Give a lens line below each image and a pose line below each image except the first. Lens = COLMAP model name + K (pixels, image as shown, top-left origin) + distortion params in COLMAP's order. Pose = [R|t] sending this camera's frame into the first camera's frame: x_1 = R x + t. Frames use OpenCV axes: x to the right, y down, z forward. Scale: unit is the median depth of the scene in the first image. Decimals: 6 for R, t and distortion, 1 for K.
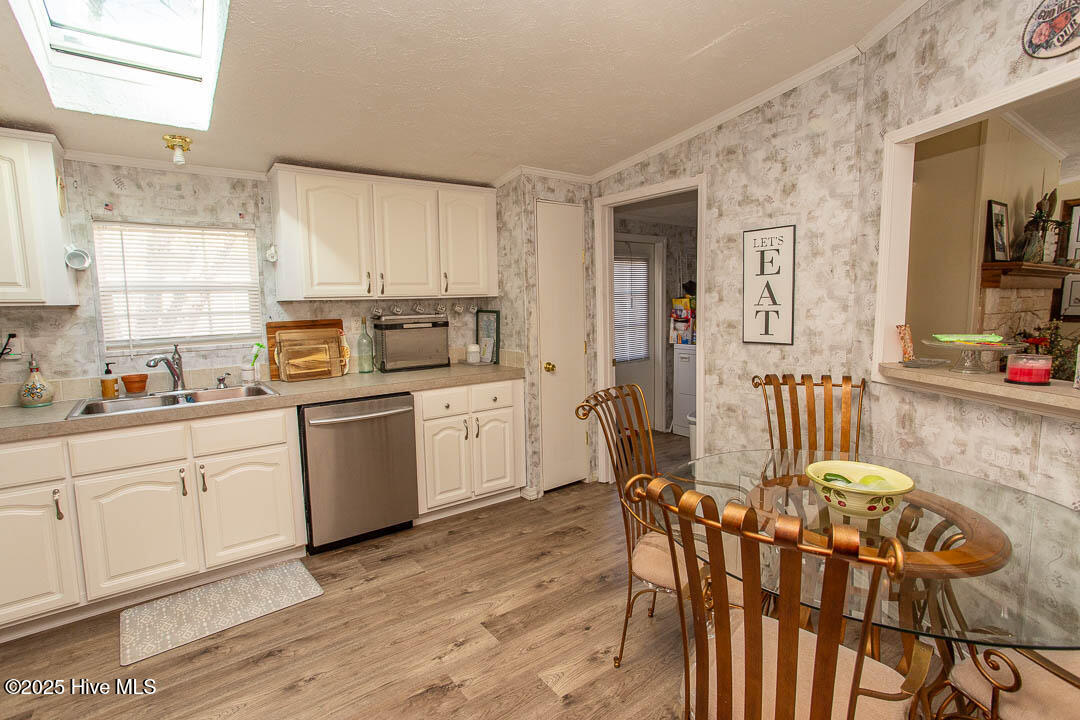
lens RADIAL K [[521.3, 0, 538.2], [0, 521.3, 355.1], [0, 0, 1]] dist [-0.056489, 0.036245]
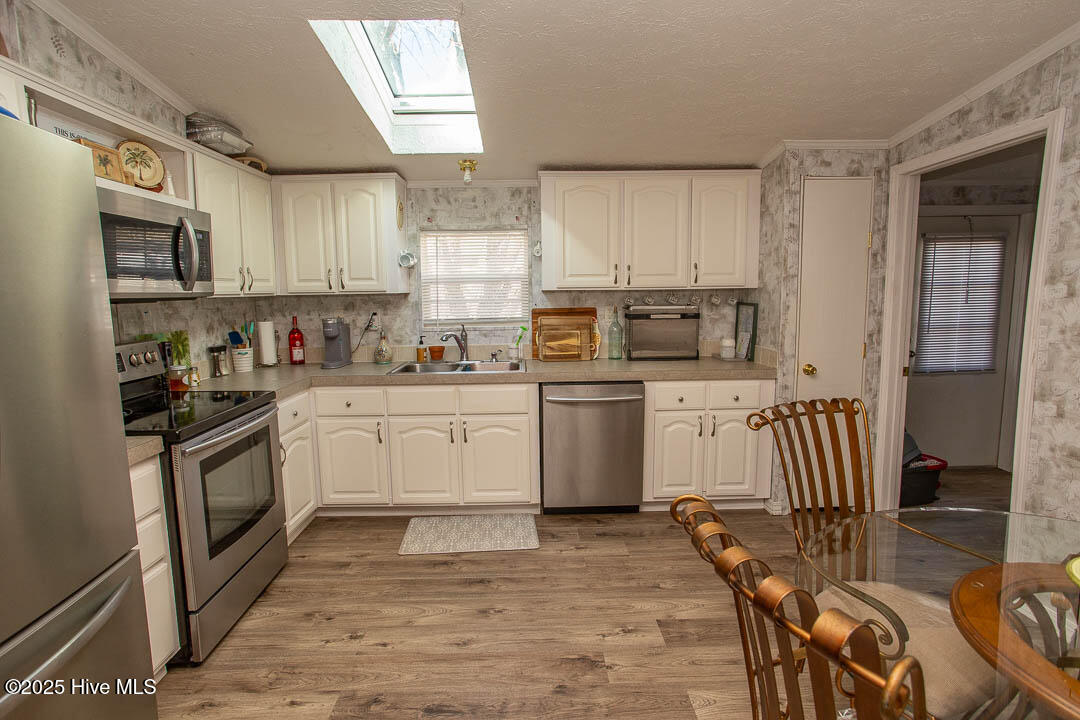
lens RADIAL K [[521.3, 0, 538.2], [0, 521.3, 355.1], [0, 0, 1]] dist [-0.056489, 0.036245]
pose [[0.817022, 0.076587, -0.571498, 0.176274], [-0.063793, 0.997061, 0.042418, -0.011036], [0.573067, 0.001801, 0.819506, 0.044926]]
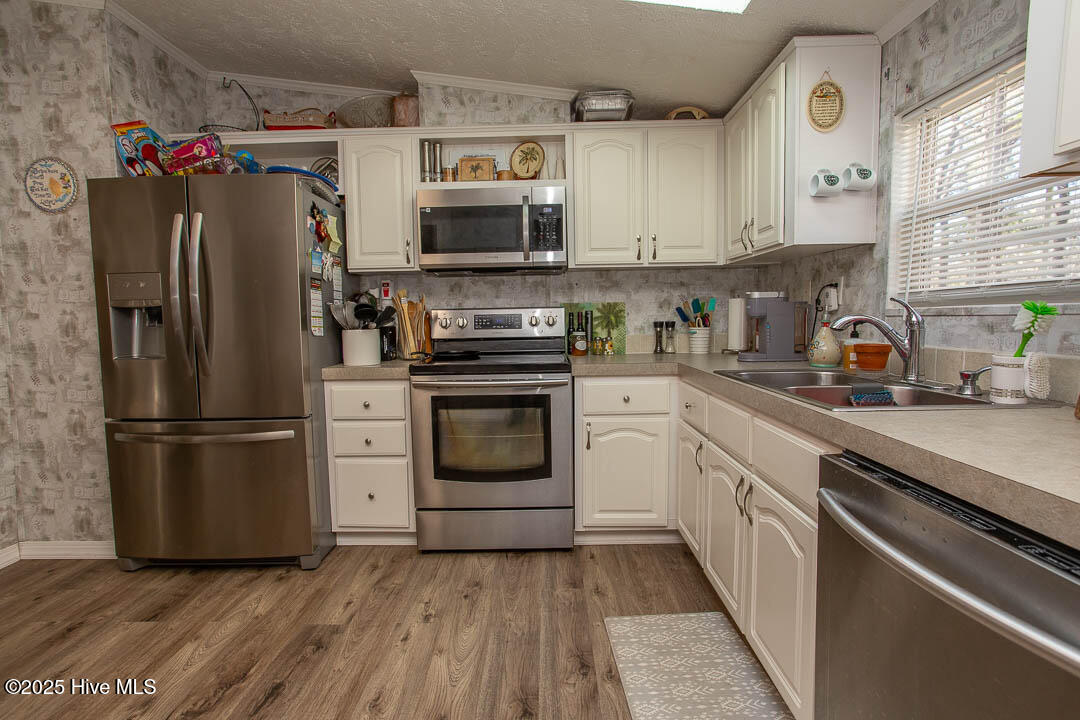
lens RADIAL K [[521.3, 0, 538.2], [0, 521.3, 355.1], [0, 0, 1]] dist [-0.056489, 0.036245]
pose [[-0.607726, 0.084957, -0.789590, -0.003410], [-0.061346, 0.986268, 0.153335, -0.019922], [0.791774, 0.141624, -0.594169, 0.964785]]
